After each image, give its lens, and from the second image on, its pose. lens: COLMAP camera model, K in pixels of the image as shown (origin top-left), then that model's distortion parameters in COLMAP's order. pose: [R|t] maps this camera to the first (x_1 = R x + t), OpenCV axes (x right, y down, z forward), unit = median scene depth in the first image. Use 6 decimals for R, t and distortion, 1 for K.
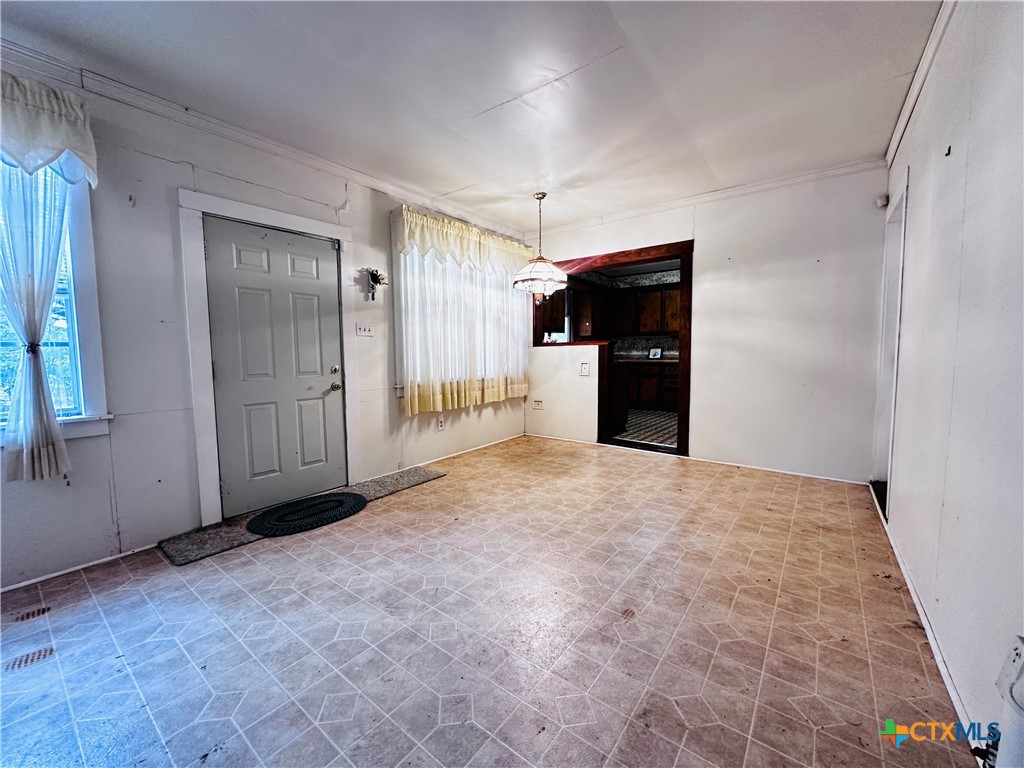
lens RADIAL K [[406.6, 0, 510.7], [0, 406.6, 385.9], [0, 0, 1]] dist [-0.010225, 0.001413]
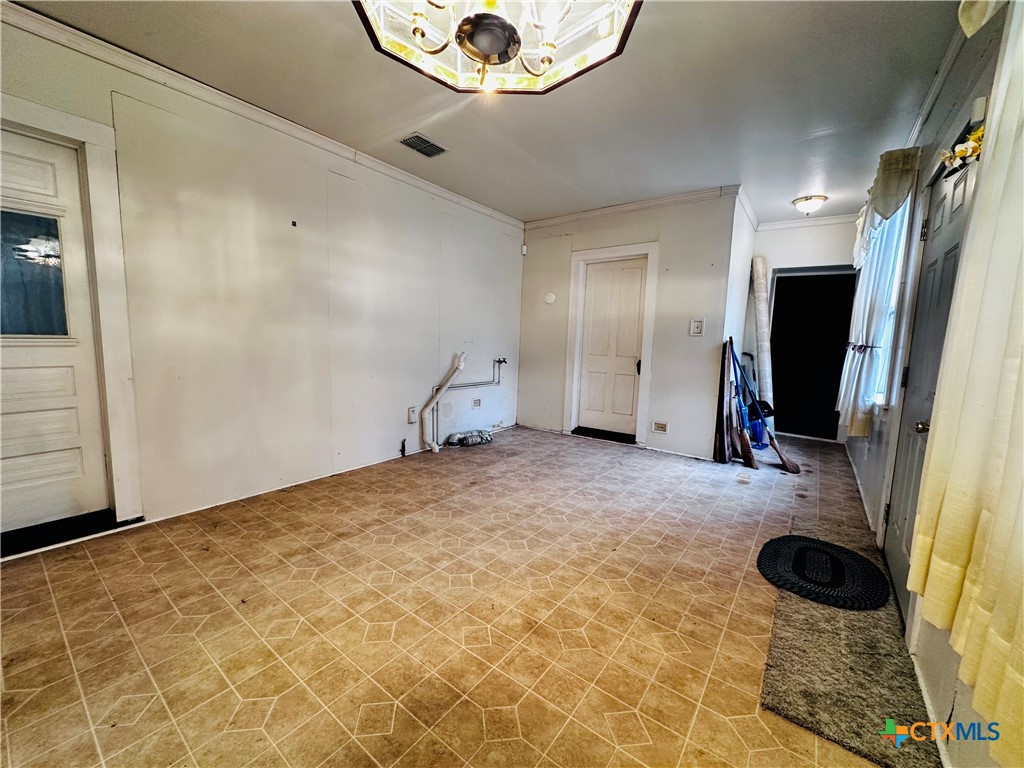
lens RADIAL K [[406.6, 0, 511.4], [0, 406.6, 386.5], [0, 0, 1]] dist [-0.010225, 0.001413]
pose [[-0.999732, -0.020316, -0.011116, 0.093124], [-0.022119, 0.979859, 0.198464, -0.160314], [0.006861, 0.198657, -0.980045, 1.770877]]
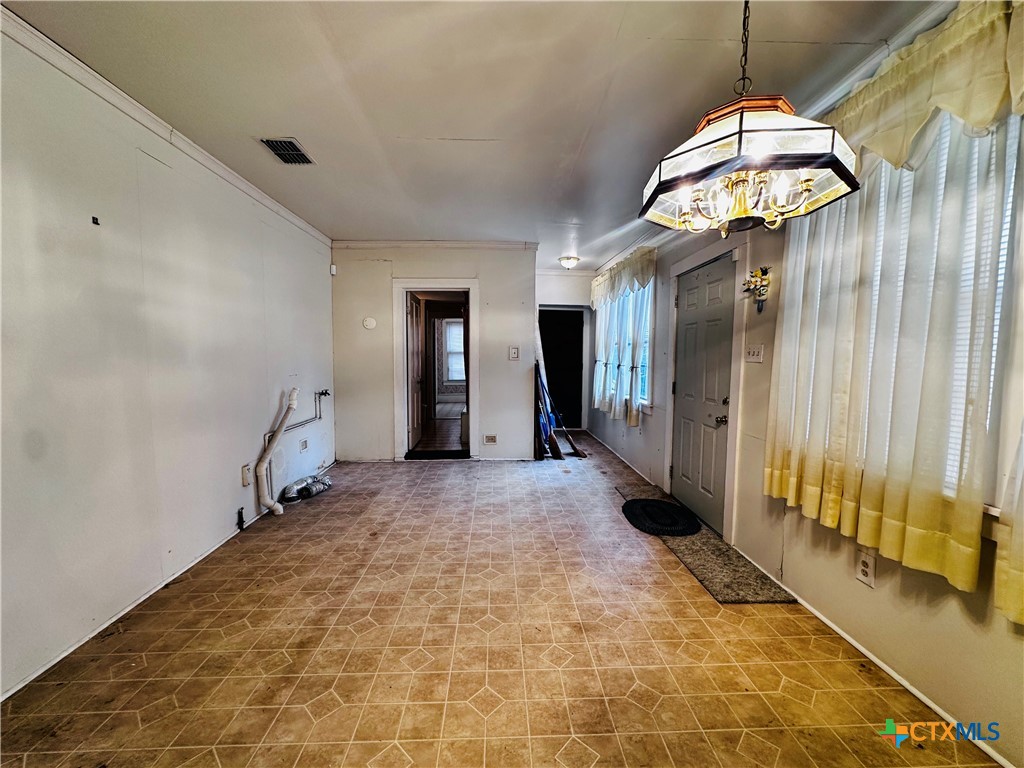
lens RADIAL K [[406.6, 0, 511.1], [0, 406.6, 386.2], [0, 0, 1]] dist [-0.010225, 0.001413]
pose [[-0.768548, 0.056468, -0.637295, 0.578365], [-0.050850, 0.987555, 0.148826, -0.215578], [0.637768, 0.146786, -0.756113, 1.653853]]
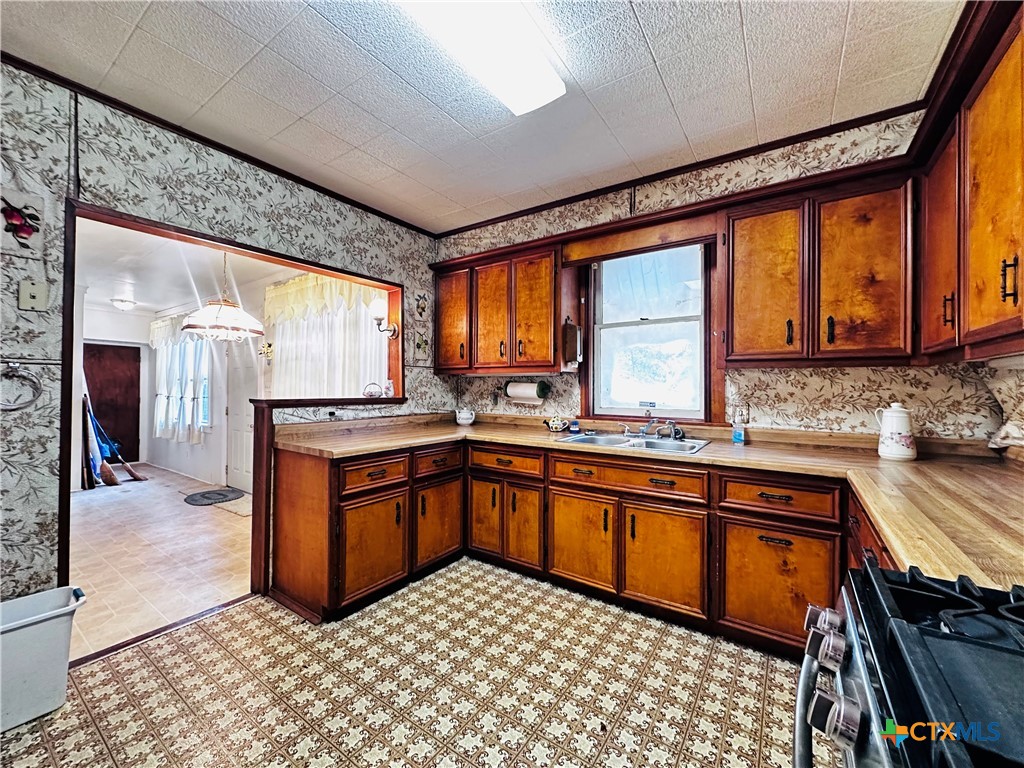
lens RADIAL K [[406.6, 0, 516.0], [0, 406.6, 383.2], [0, 0, 1]] dist [-0.010225, 0.001413]
pose [[0.058009, -0.004392, -0.998306, 1.357764], [-0.079976, 0.996756, -0.009033, -0.265407], [0.995107, 0.080365, 0.057470, 2.262394]]
